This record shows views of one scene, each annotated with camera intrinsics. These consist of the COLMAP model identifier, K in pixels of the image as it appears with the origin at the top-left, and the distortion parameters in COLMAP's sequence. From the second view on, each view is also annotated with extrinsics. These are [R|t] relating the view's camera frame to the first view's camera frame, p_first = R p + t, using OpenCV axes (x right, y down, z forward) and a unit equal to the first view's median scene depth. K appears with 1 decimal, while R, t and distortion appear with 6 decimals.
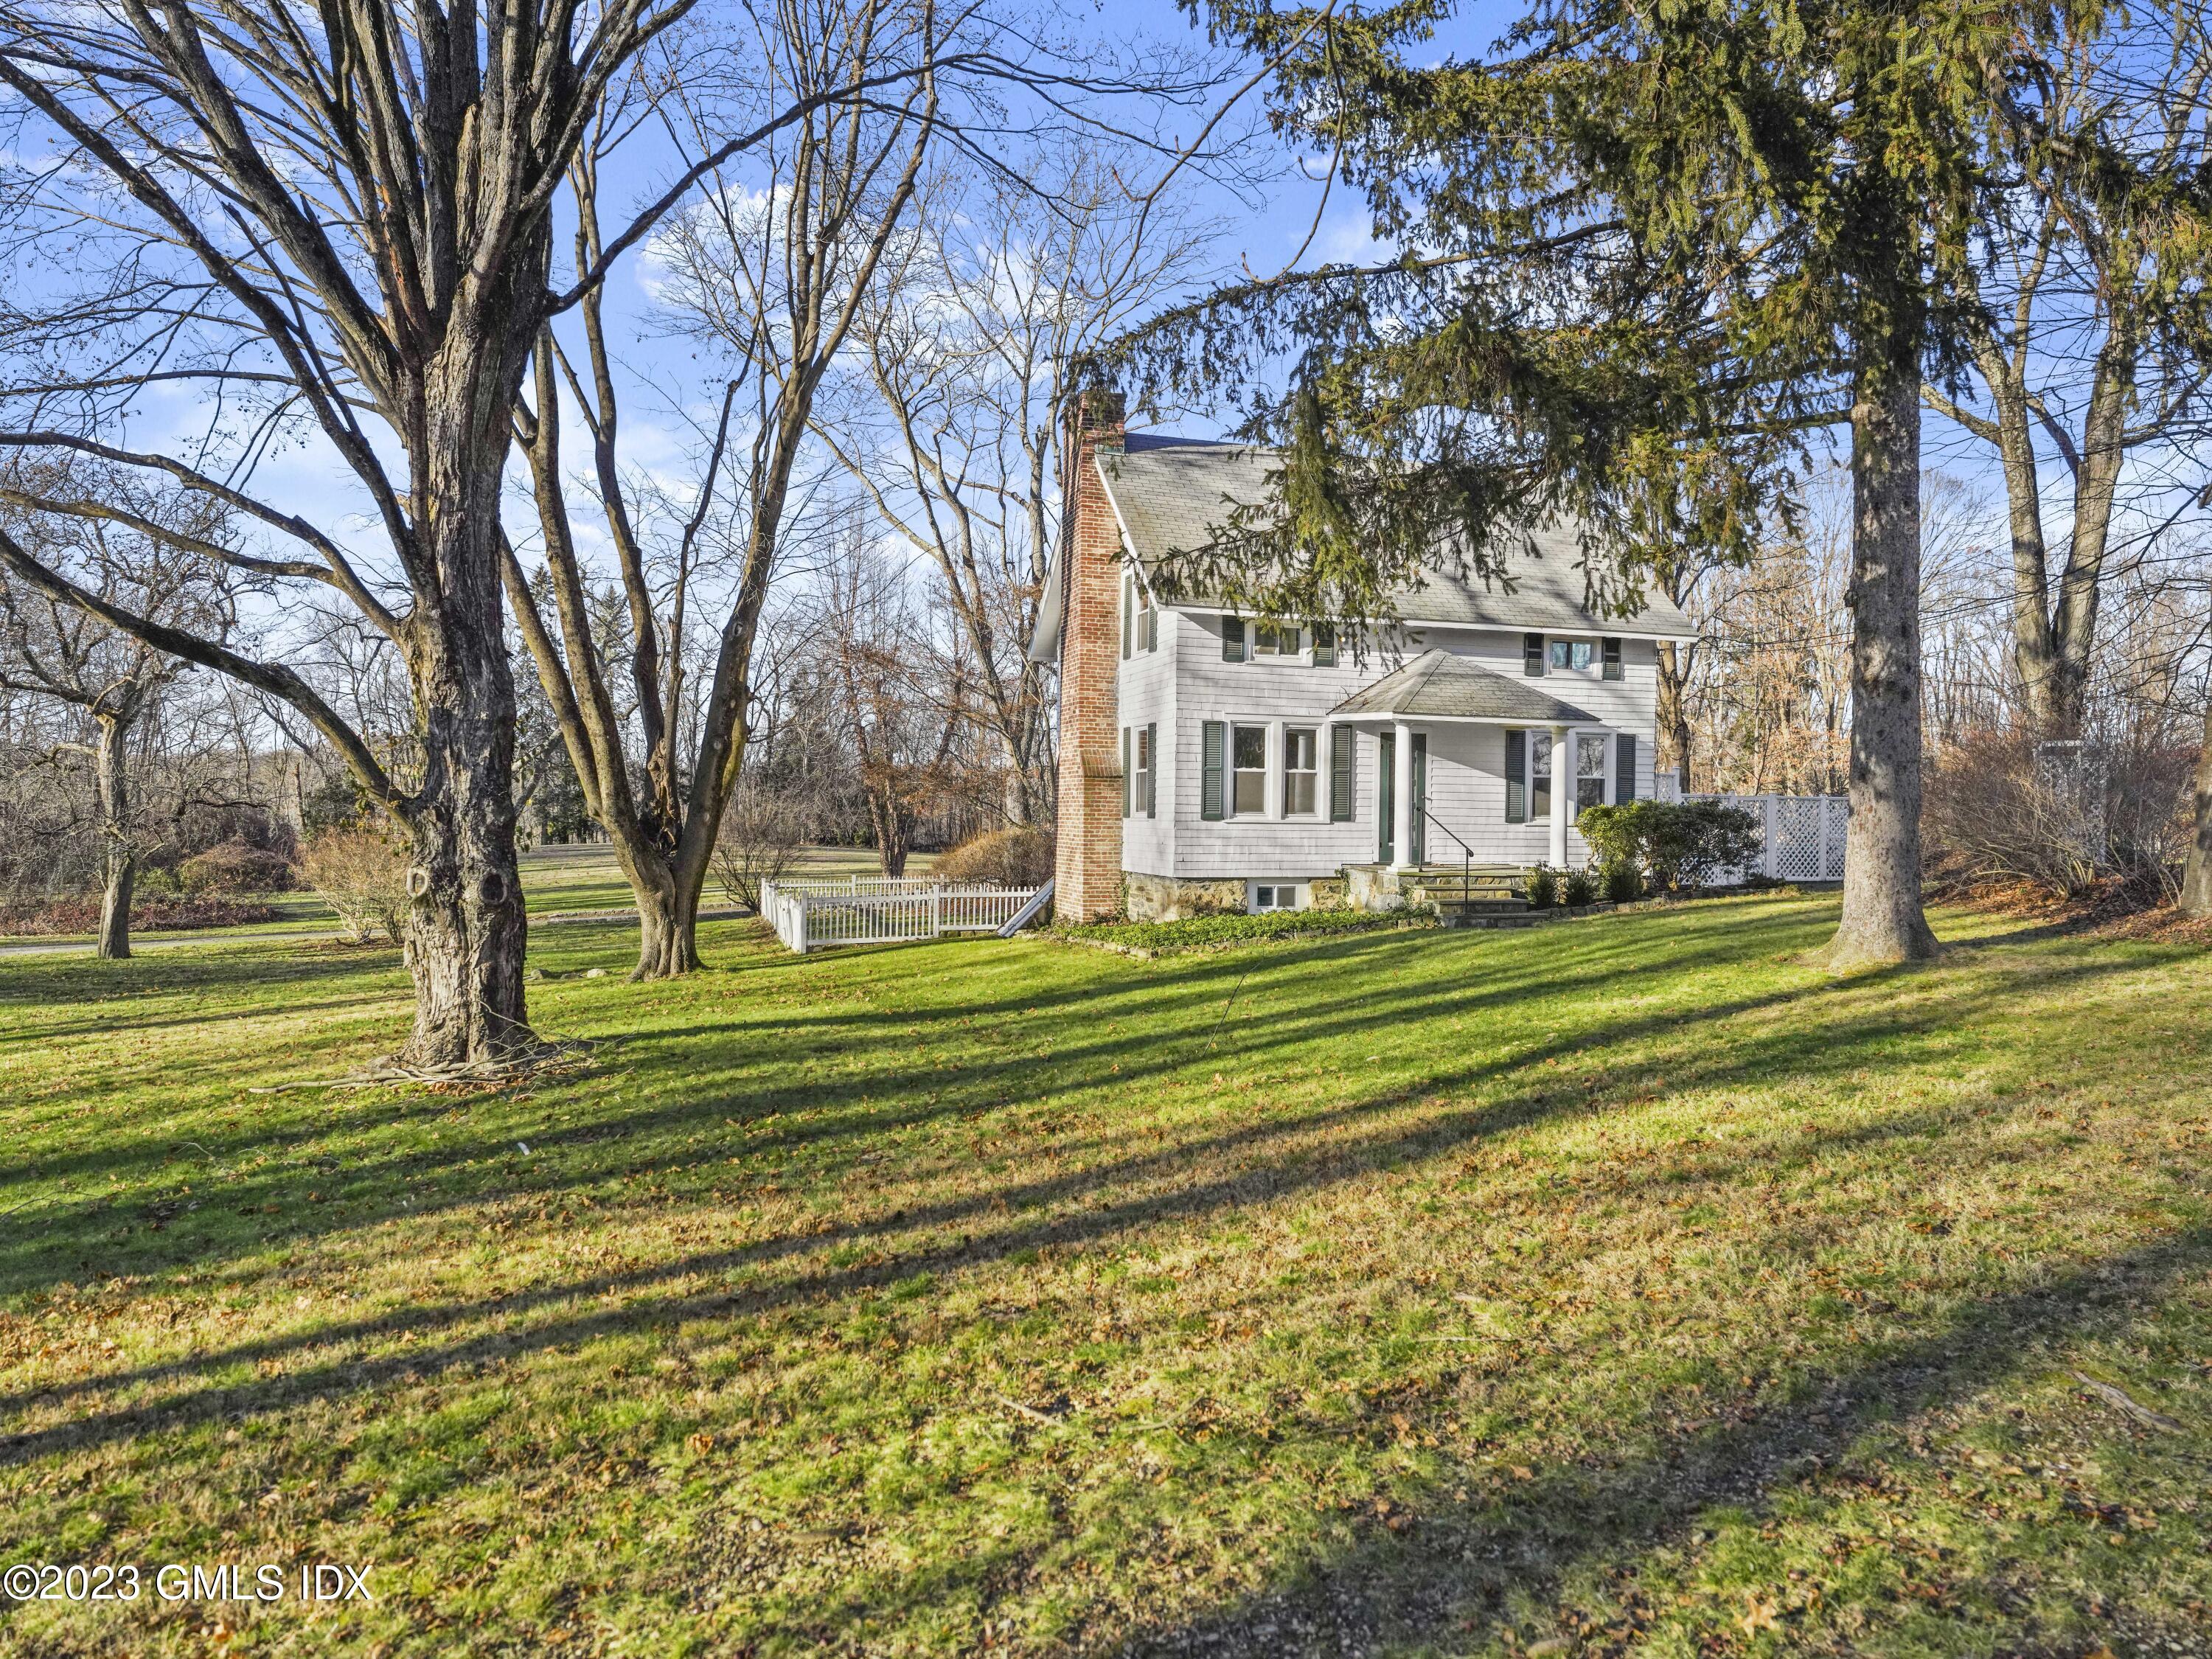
lens RADIAL K [[1581.0, 0, 1106.1], [0, 1581.0, 824.9], [0, 0, 1]] dist [-0.002131, 0.000002]
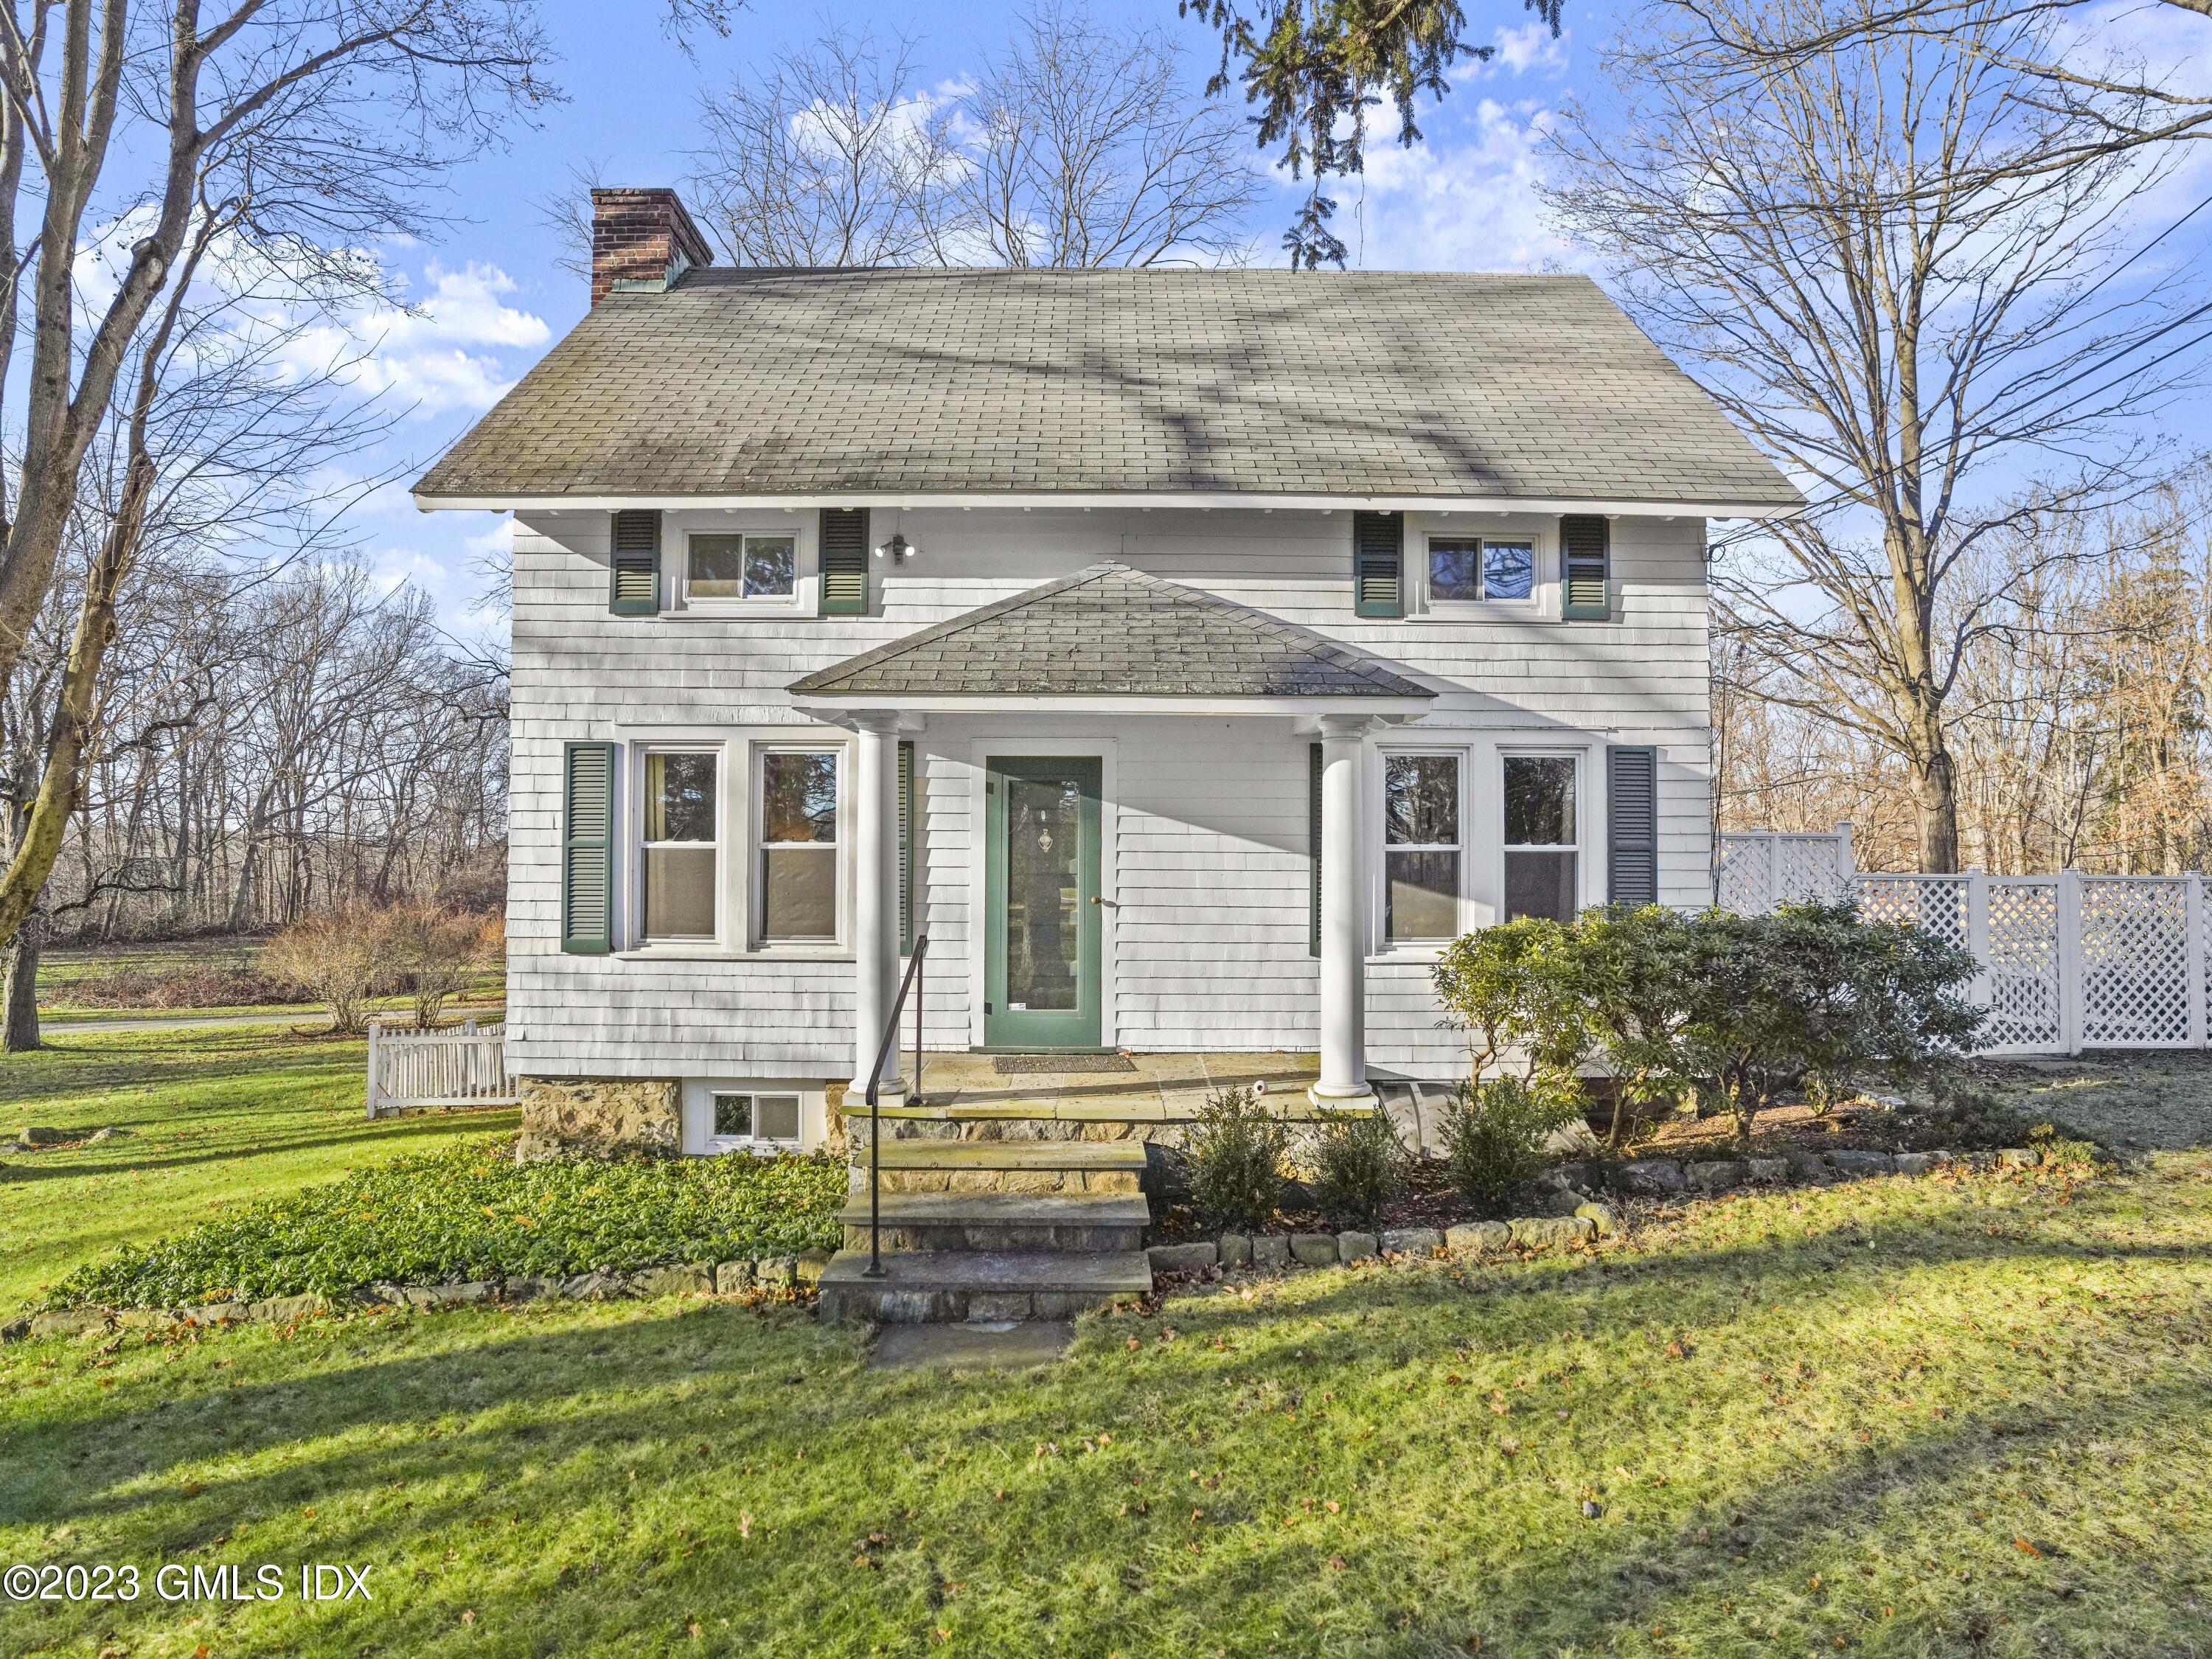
lens RADIAL K [[1245.9, 0, 1114.7], [0, 1245.9, 833.2], [0, 0, 1]] dist [-0.089133, 0.046352]
pose [[0.947984, -0.014841, -0.317972, 0.324197], [0.003485, 0.999337, -0.036253, -0.024452], [0.318299, 0.033259, 0.947407, 0.690830]]
